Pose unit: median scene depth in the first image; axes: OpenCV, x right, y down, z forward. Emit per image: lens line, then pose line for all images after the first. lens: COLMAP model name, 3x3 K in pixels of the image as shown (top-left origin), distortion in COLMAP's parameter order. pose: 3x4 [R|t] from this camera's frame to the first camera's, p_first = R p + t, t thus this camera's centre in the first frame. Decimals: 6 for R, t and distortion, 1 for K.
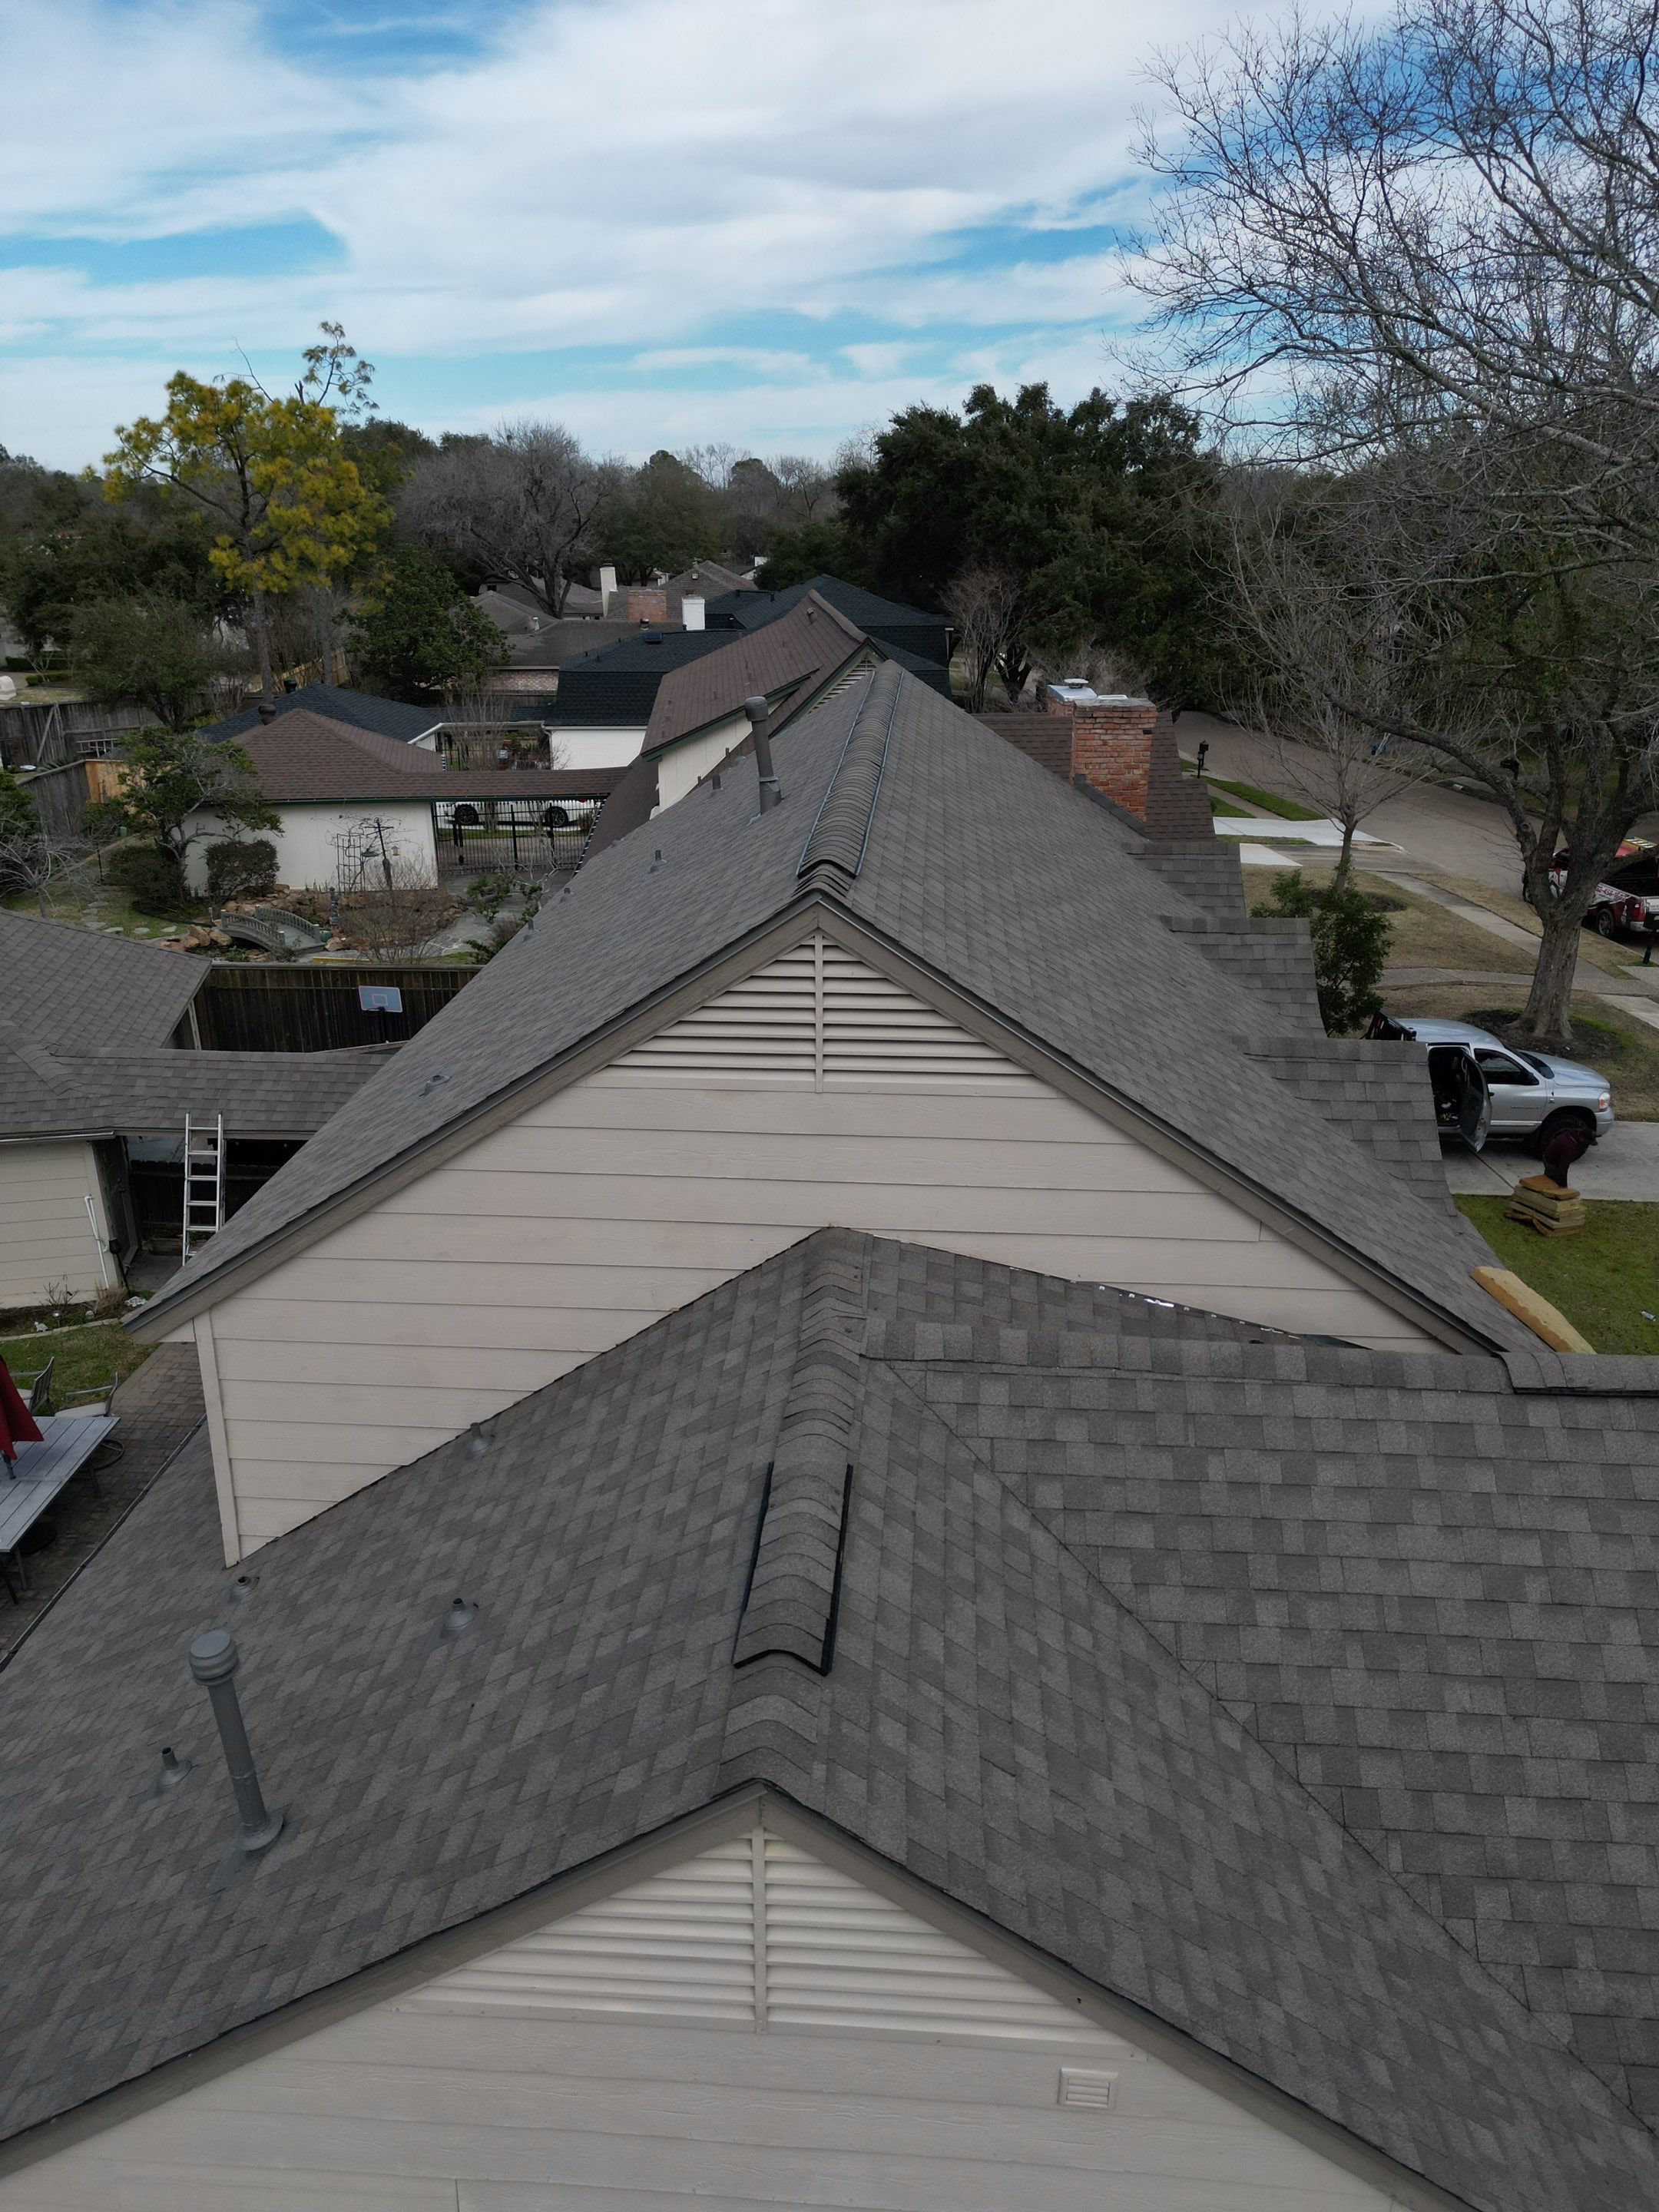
lens RADIAL K [[1555.0, 0, 811.6], [0, 1555.0, 1092.4], [0, 0, 1]] dist [0.069089, -0.055167]
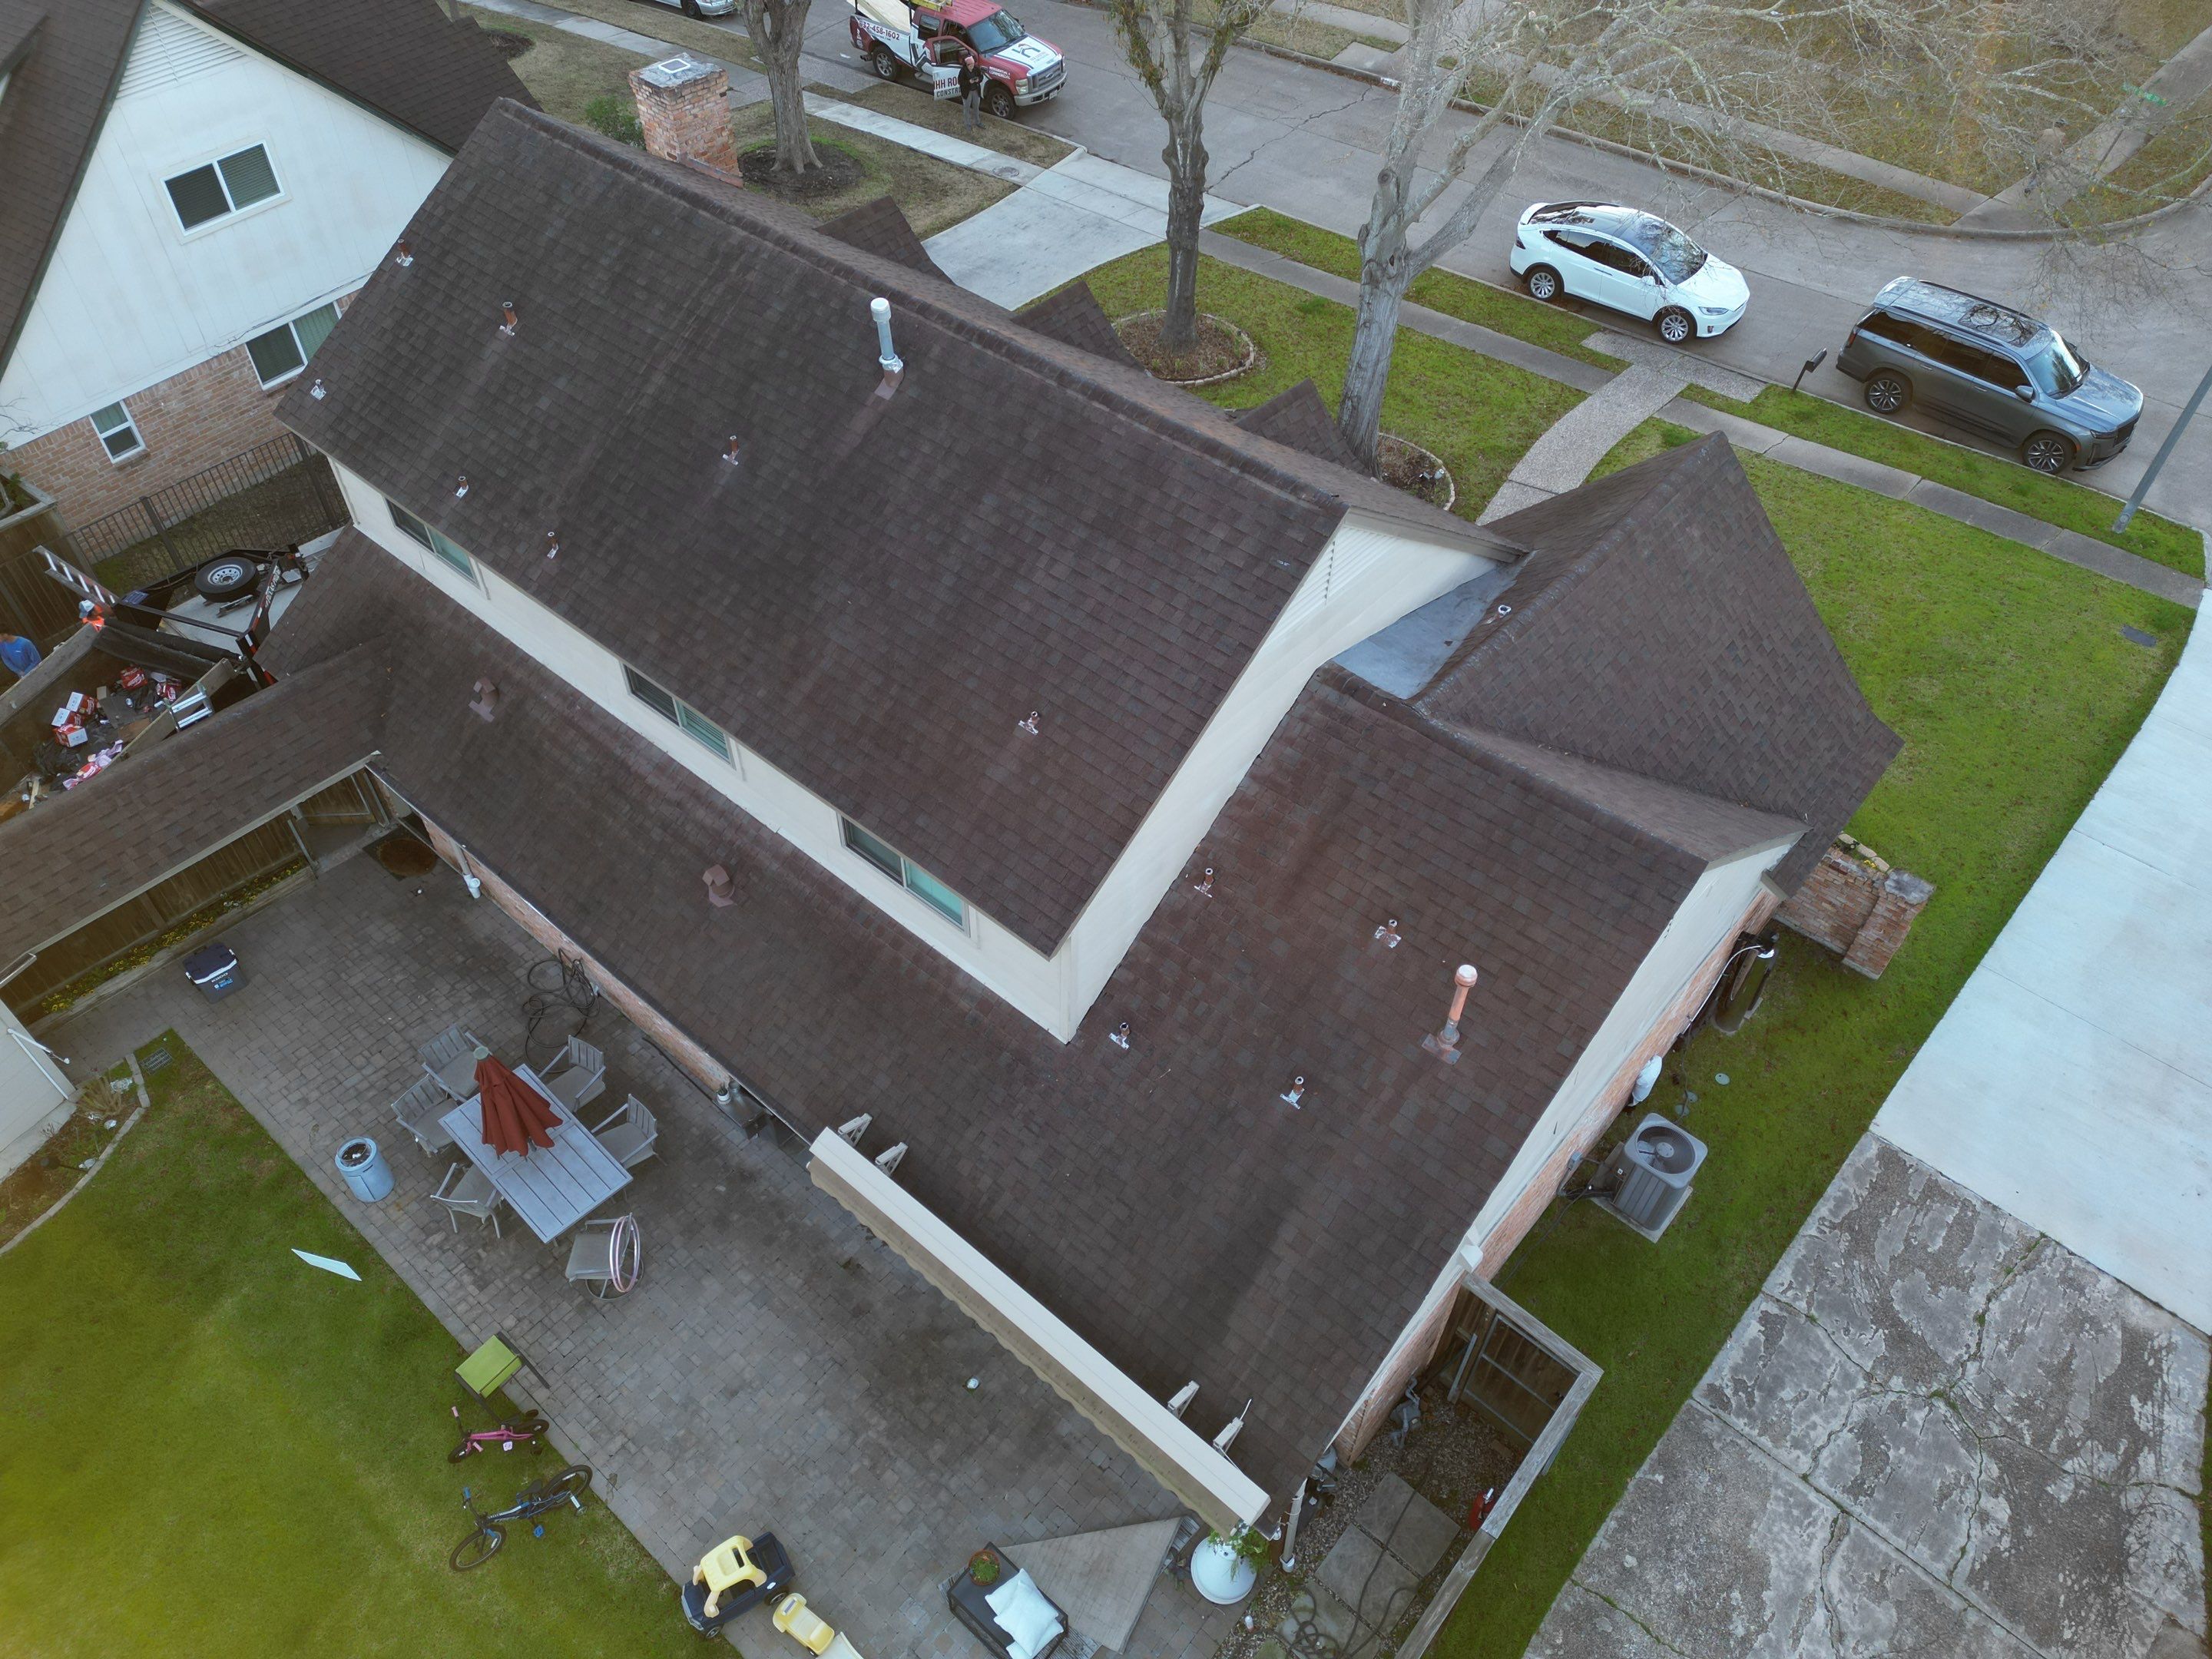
lens RADIAL K [[1555.0, 0, 1117.4], [0, 1555.0, 833.5], [0, 0, 1]] dist [0.069089, -0.055167]
pose [[0.604060, -0.571362, 0.555569, -0.236819], [0.264351, 0.801314, 0.536669, -0.152512], [-0.751818, -0.177315, 0.635082, 0.000450]]
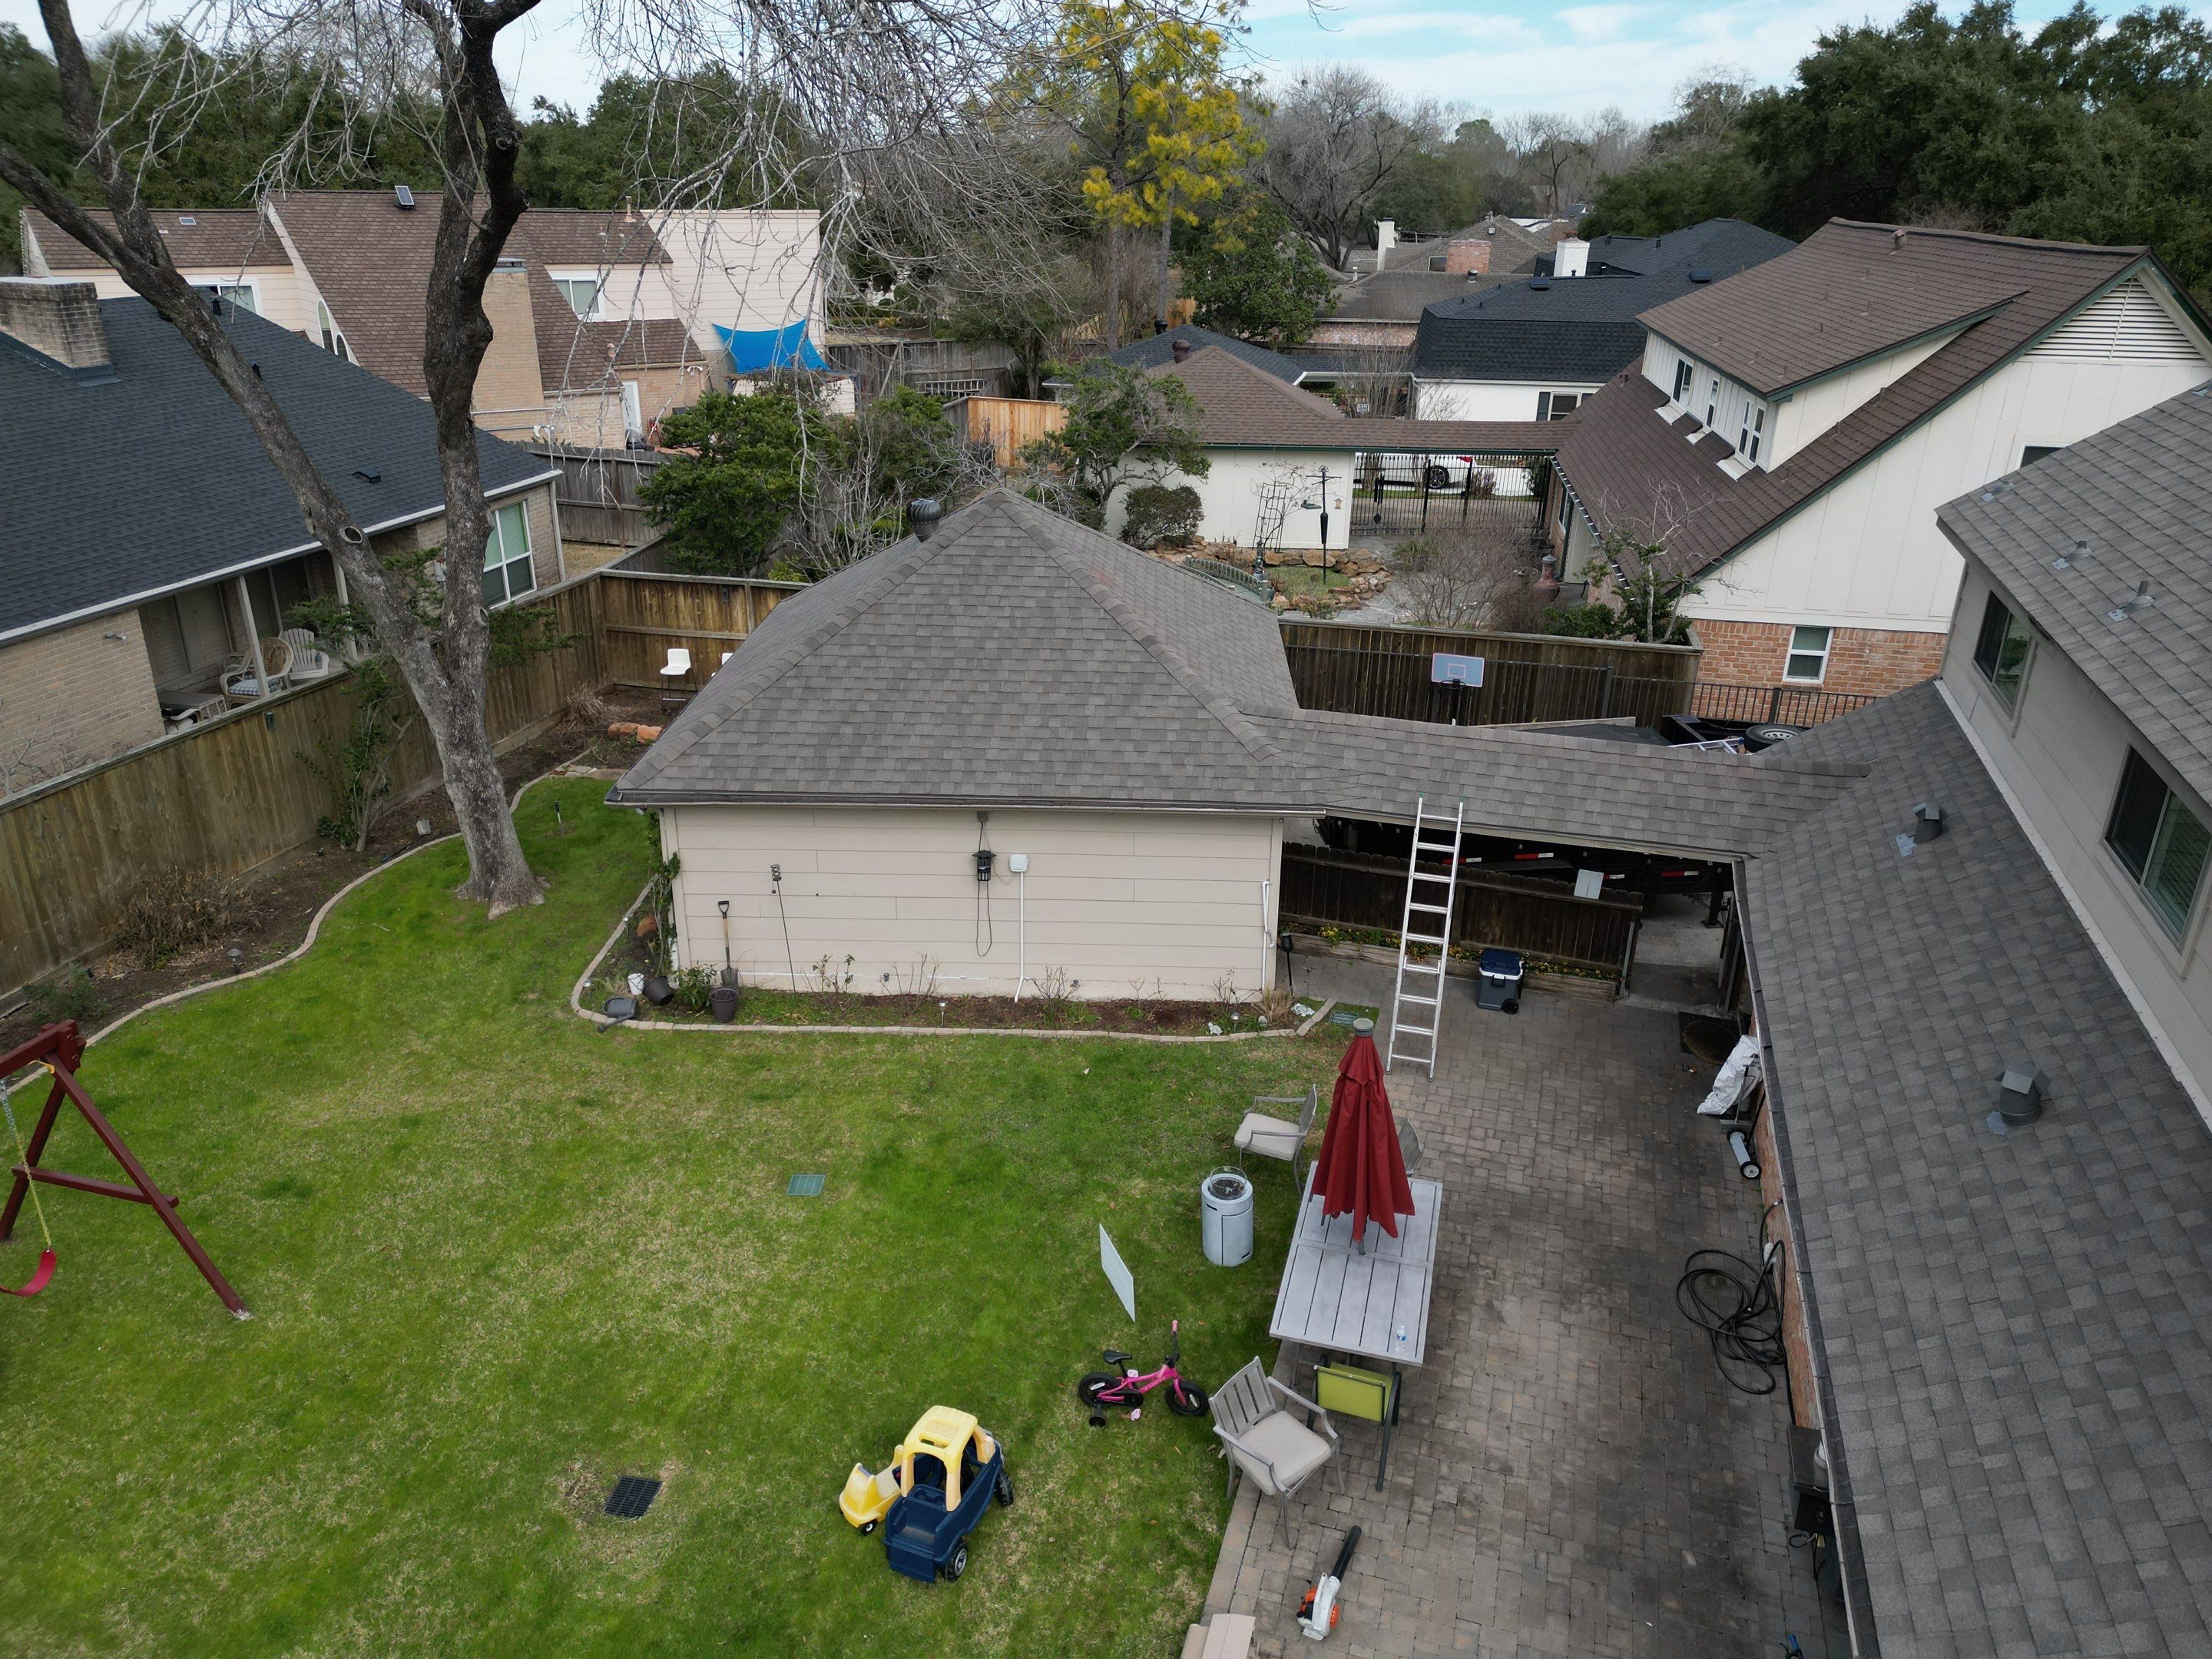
lens RADIAL K [[1555.0, 0, 1111.9], [0, 1555.0, 831.7], [0, 0, 1]] dist [0.069089, -0.055167]
pose [[0.974024, 0.098820, -0.203746, -0.171439], [-0.090891, 0.994706, 0.047939, 0.002993], [0.207405, -0.028175, 0.977849, 0.074045]]
